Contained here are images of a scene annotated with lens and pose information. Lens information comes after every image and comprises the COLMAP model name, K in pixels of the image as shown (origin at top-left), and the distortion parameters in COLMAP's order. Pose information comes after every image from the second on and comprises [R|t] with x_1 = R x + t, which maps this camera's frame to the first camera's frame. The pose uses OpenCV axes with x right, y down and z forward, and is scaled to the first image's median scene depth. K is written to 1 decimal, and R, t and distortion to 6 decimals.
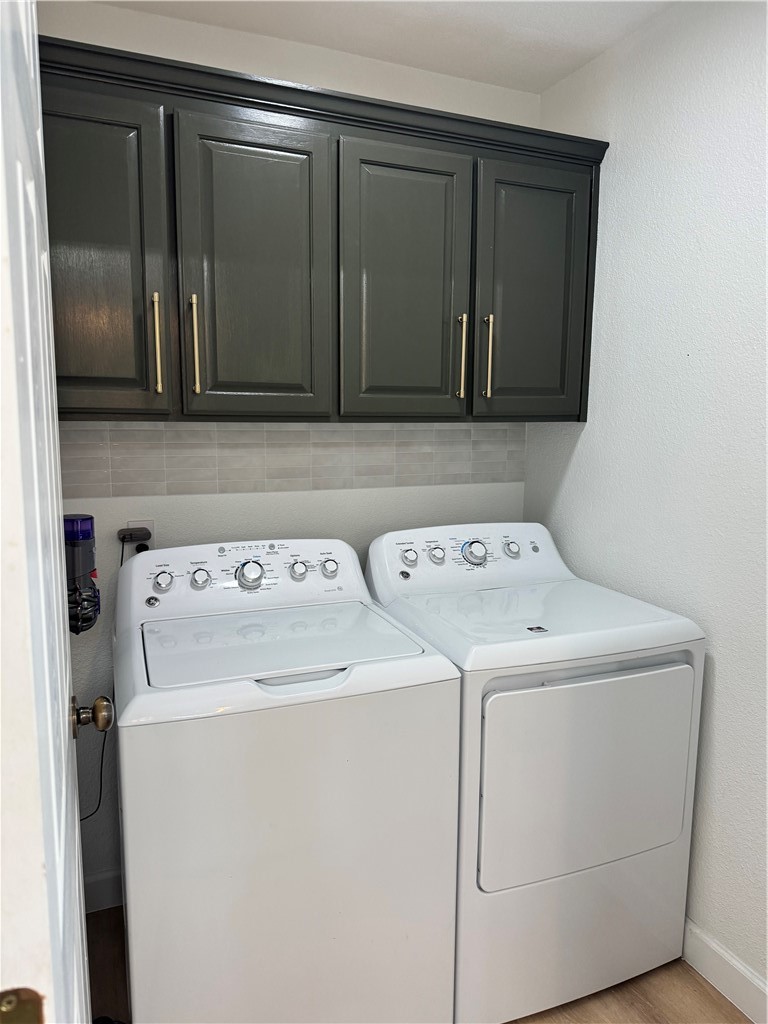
lens RADIAL K [[724.6, 0, 385.3], [0, 724.6, 509.9], [0, 0, 1]] dist [0.039797, -0.019236]
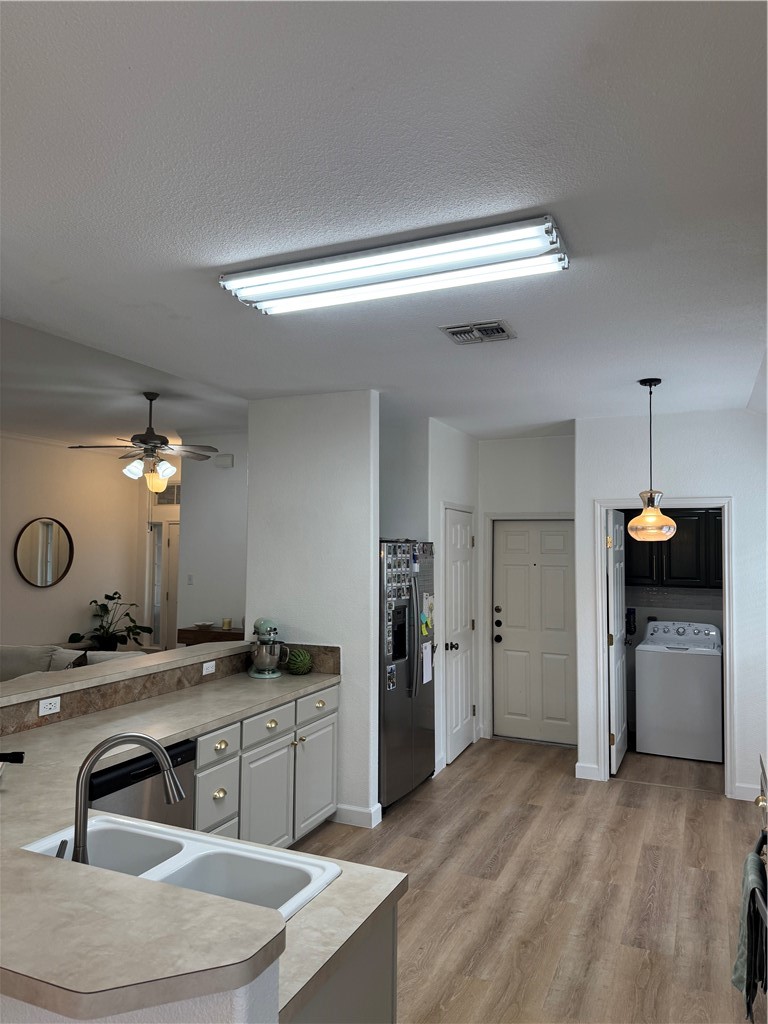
lens RADIAL K [[724.6, 0, 385.9], [0, 724.6, 511.9], [0, 0, 1]] dist [0.039797, -0.019236]
pose [[0.682276, -0.042600, -0.729853, 1.473704], [-0.115319, 0.979533, -0.164975, 0.277951], [0.721943, 0.196725, 0.663399, -2.544597]]
